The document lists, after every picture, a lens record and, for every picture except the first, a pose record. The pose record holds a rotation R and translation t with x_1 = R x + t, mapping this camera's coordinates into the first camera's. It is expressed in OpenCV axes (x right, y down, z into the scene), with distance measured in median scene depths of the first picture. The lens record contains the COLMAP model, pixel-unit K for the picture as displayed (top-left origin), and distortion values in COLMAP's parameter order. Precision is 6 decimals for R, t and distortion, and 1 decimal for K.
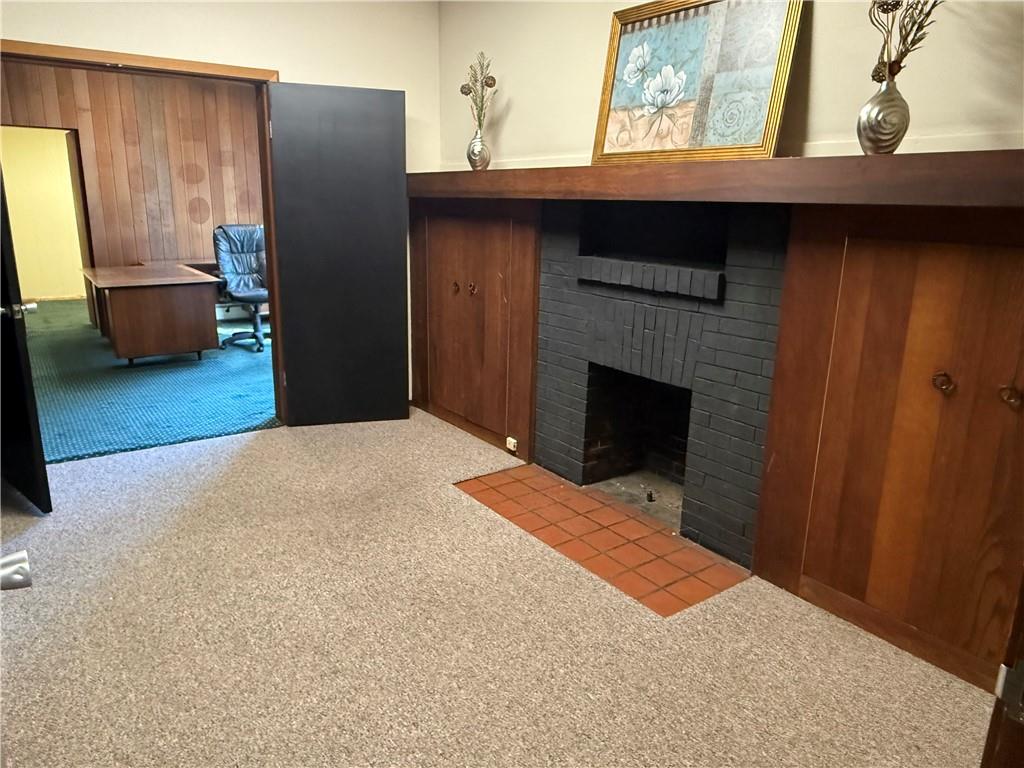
lens RADIAL K [[732.6, 0, 512.0], [0, 732.6, 384.0], [0, 0, 1]] dist [0.001702, 0.000184]
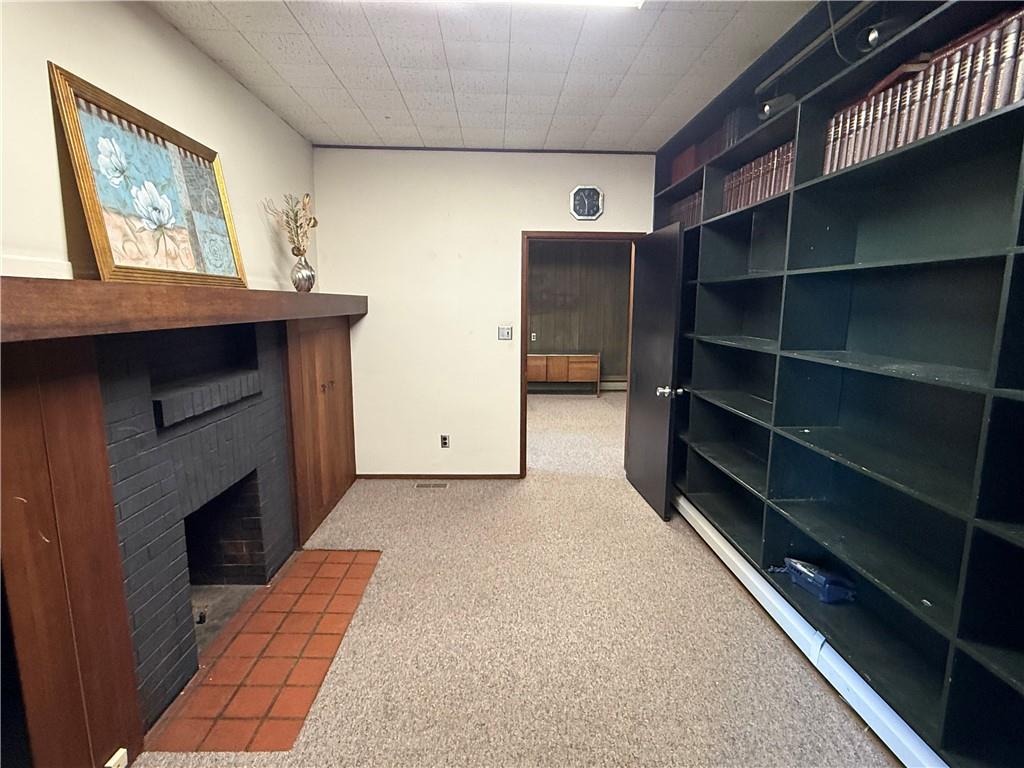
lens RADIAL K [[505.3, 0, 512.0], [0, 505.3, 384.0], [0, 0, 1]] dist [-0.001285, -0.000503]
pose [[-0.828533, -0.106529, 0.549714, -0.549029], [0.121972, 0.923824, 0.362865, -0.368763], [-0.546495, 0.367696, -0.752425, 1.312374]]
